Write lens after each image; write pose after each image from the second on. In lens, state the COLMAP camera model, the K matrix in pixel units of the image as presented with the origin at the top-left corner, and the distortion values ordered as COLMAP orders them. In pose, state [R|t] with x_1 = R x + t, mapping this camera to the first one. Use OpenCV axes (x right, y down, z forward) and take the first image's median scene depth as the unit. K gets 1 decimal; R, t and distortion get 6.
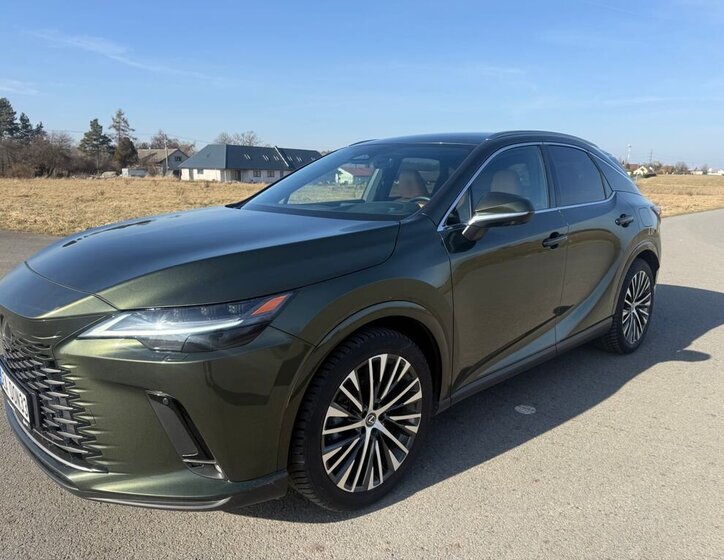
lens RADIAL K [[542.3, 0, 363.7], [0, 542.3, 279.1], [0, 0, 1]] dist [0.047323, -0.042389]
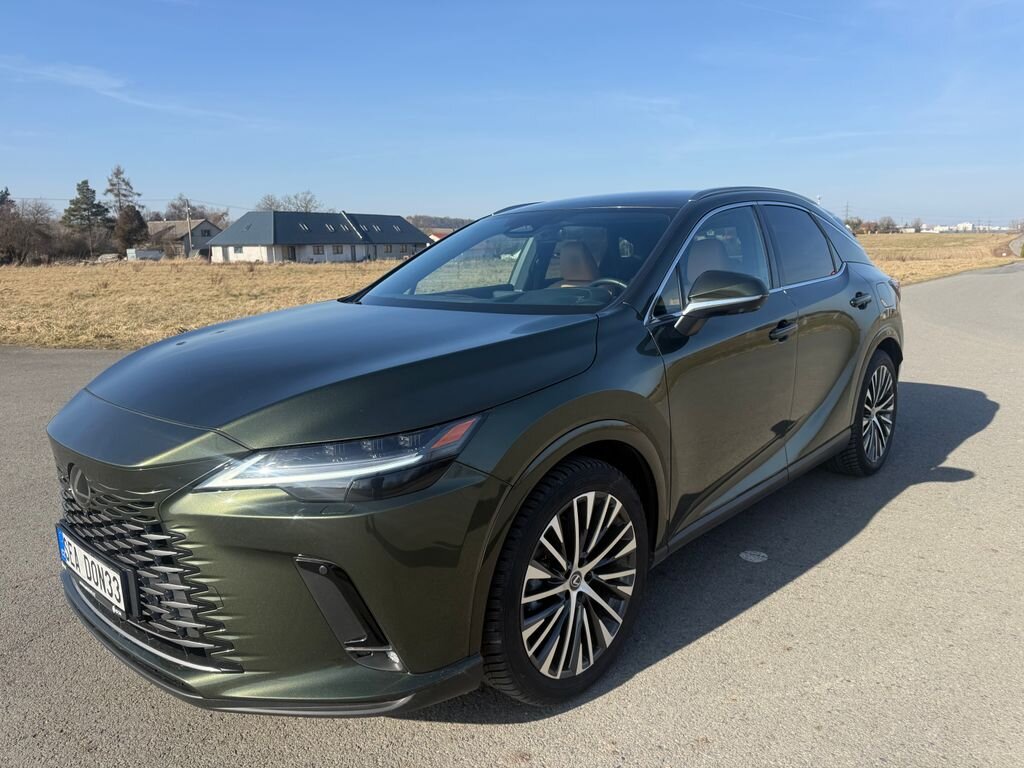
lens RADIAL K [[745.9, 0, 510.1], [0, 745.9, 382.6], [0, 0, 1]] dist [0.034593, -0.022870]
pose [[0.997620, -0.041737, 0.054879, -0.101955], [0.042209, 0.999081, -0.007463, -0.008346], [-0.054517, 0.009762, 0.998465, -0.021017]]
